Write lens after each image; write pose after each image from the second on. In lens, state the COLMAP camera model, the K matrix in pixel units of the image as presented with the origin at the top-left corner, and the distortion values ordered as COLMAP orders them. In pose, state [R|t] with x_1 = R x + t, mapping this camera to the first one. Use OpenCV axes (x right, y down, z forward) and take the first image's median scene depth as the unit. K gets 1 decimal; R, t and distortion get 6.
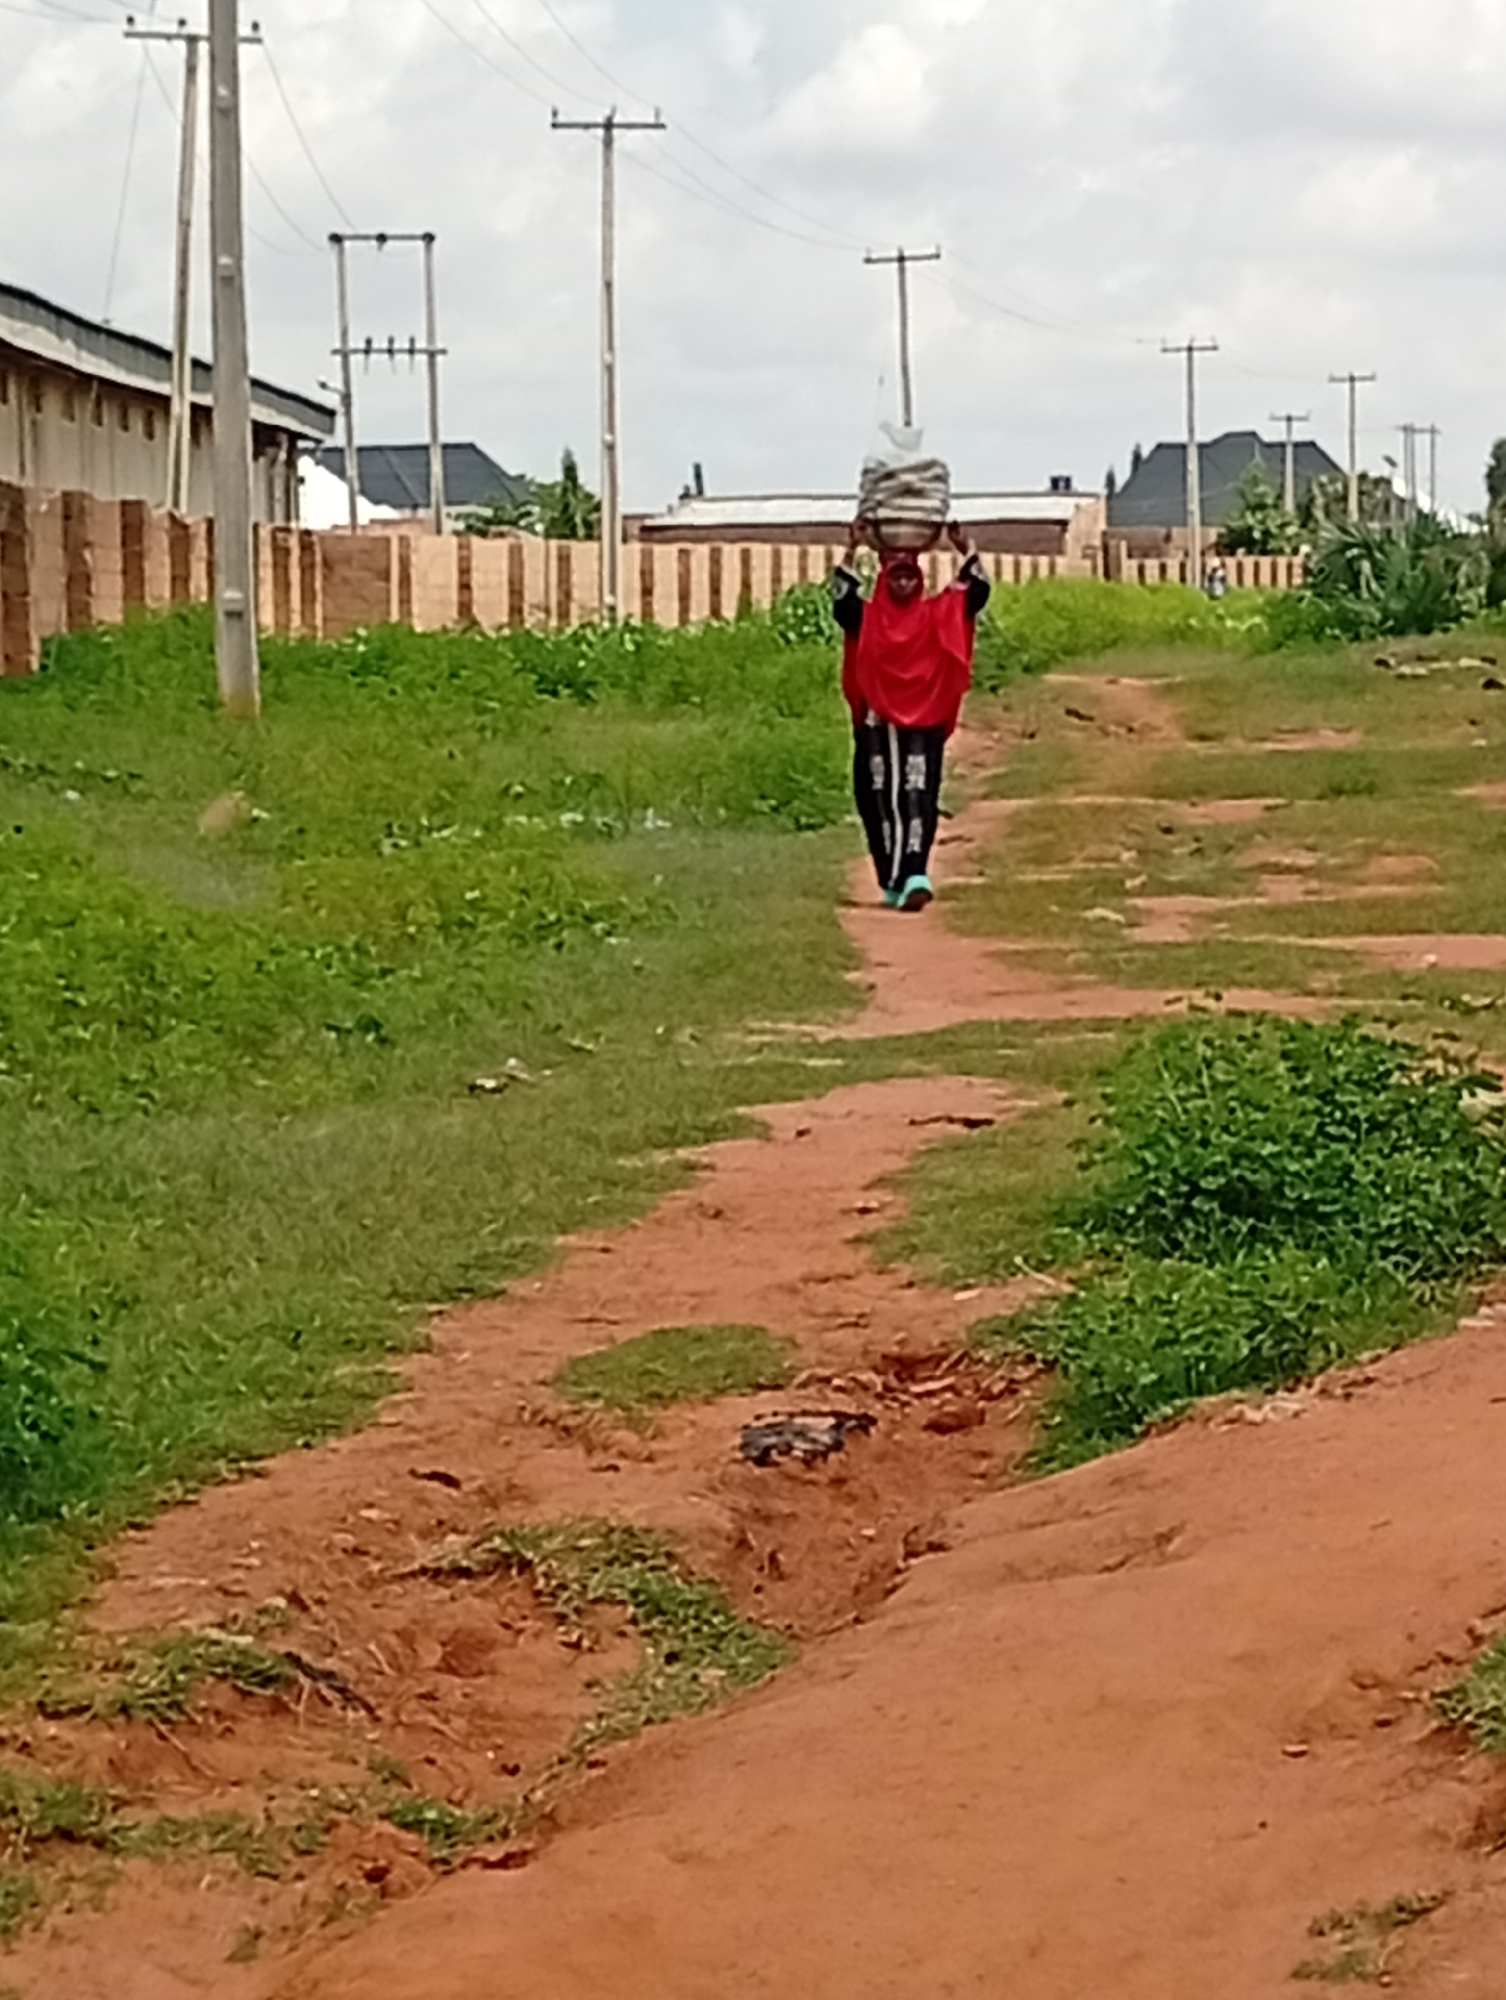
lens RADIAL K [[5946.5, 0, 751.4], [0, 5946.5, 999.1], [0, 0, 1]] dist [-0.133983, 0.000000]
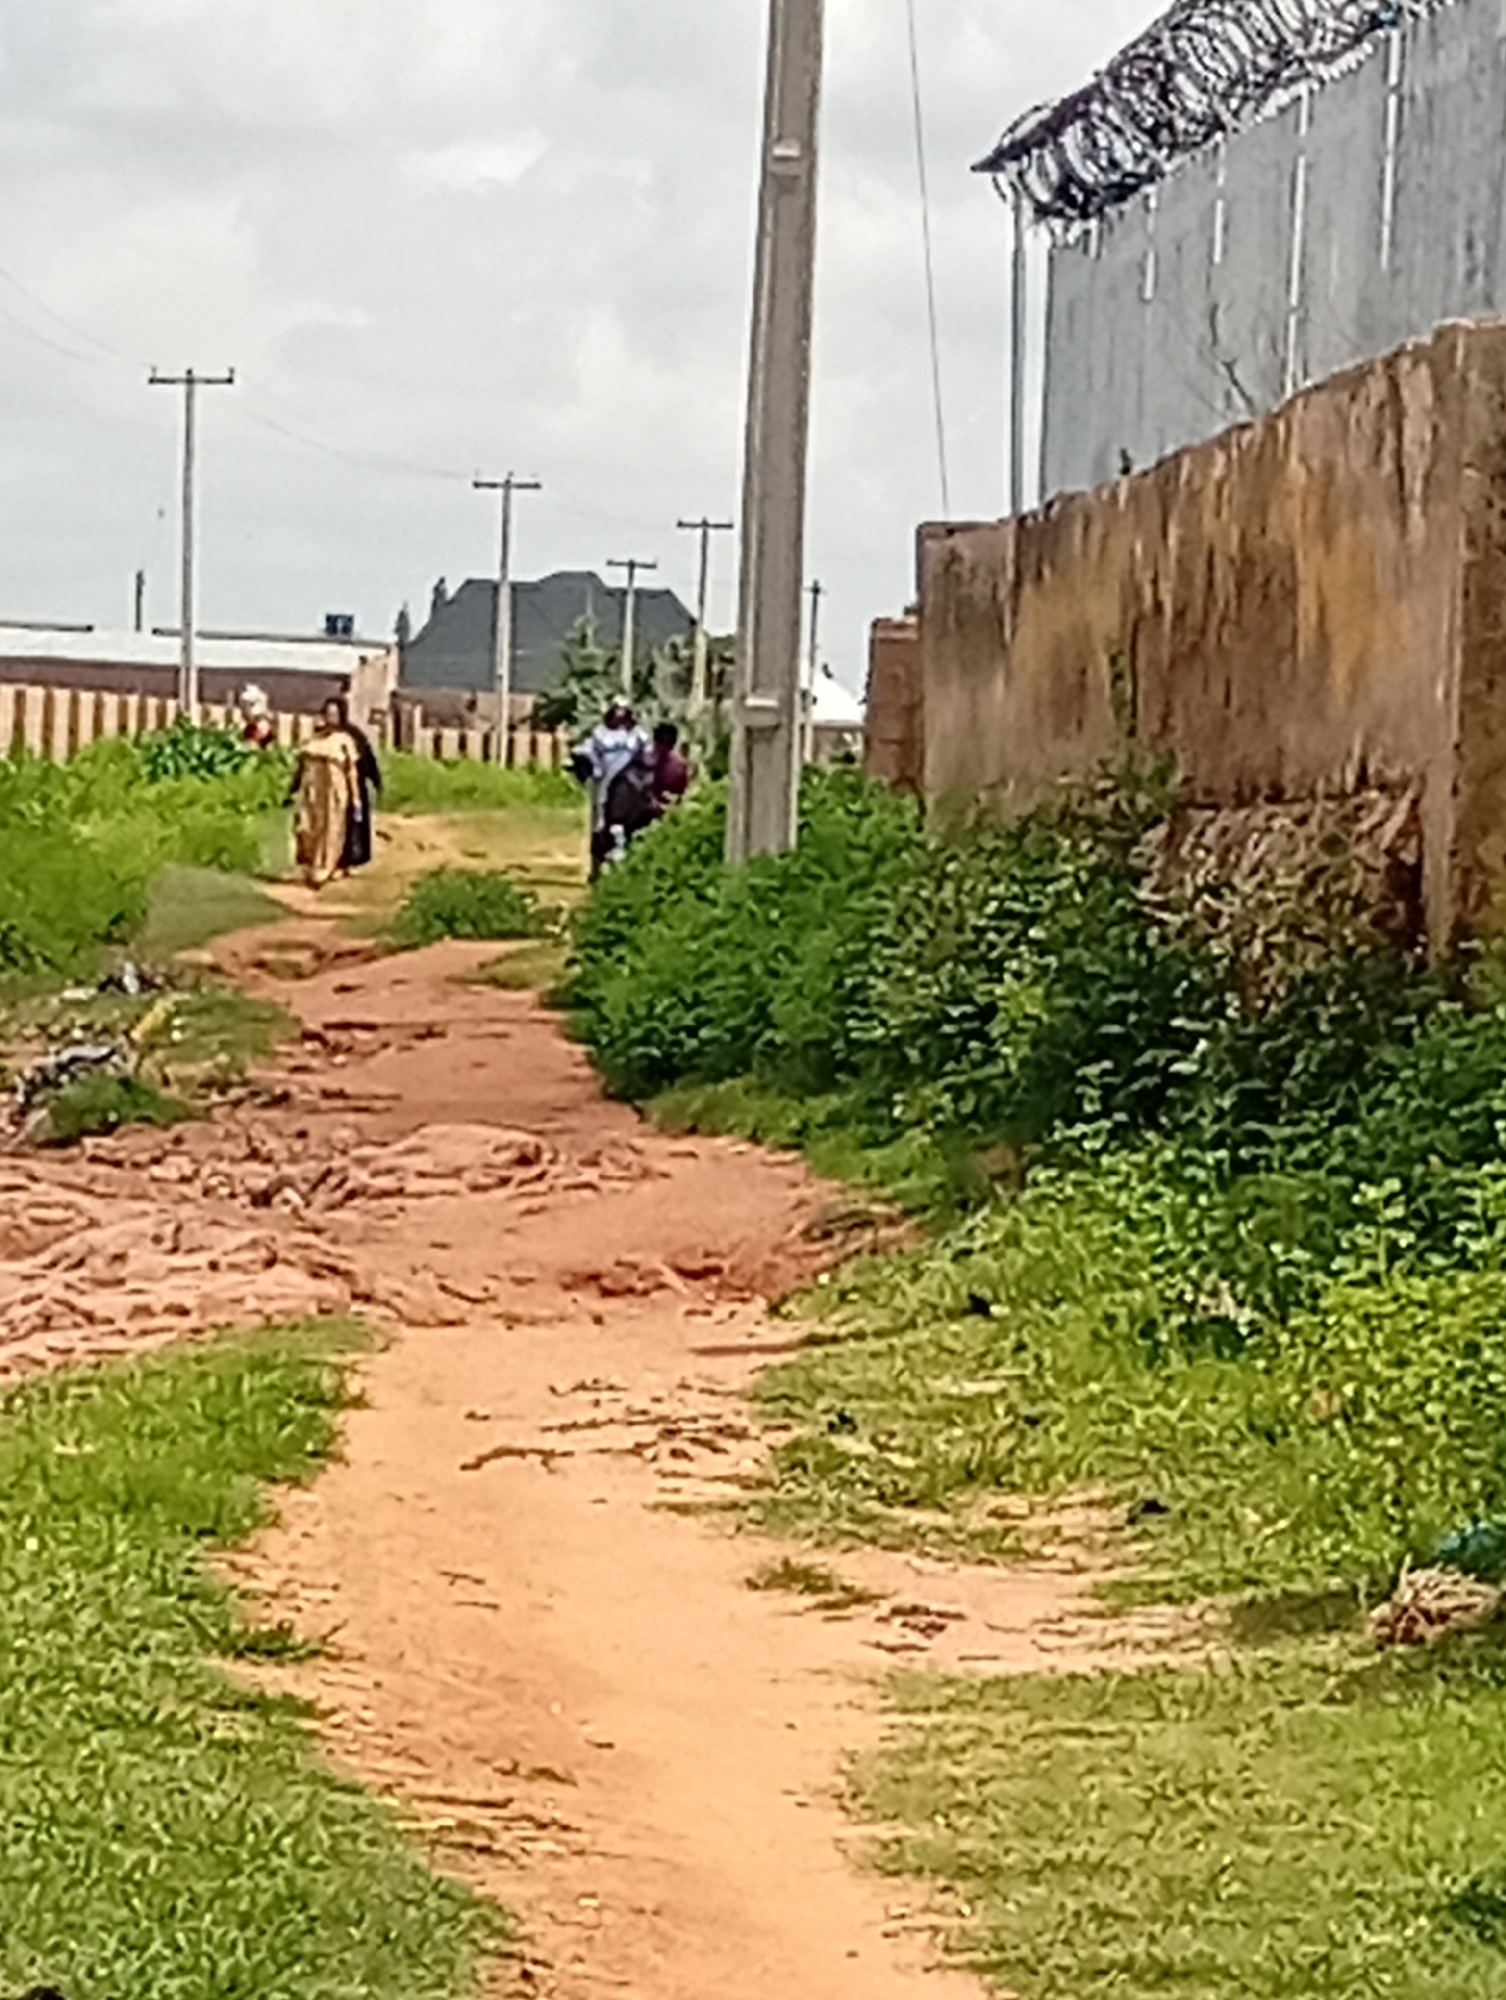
lens RADIAL K [[8811.4, 0, 747.6], [0, 8811.4, 1006.9], [0, 0, 1]] dist [1.371228, 0.000000]
pose [[0.993207, 0.055959, 0.102020, -0.013733], [-0.051665, 0.997683, -0.044264, 0.015485], [-0.104261, 0.038693, 0.993797, -0.208276]]
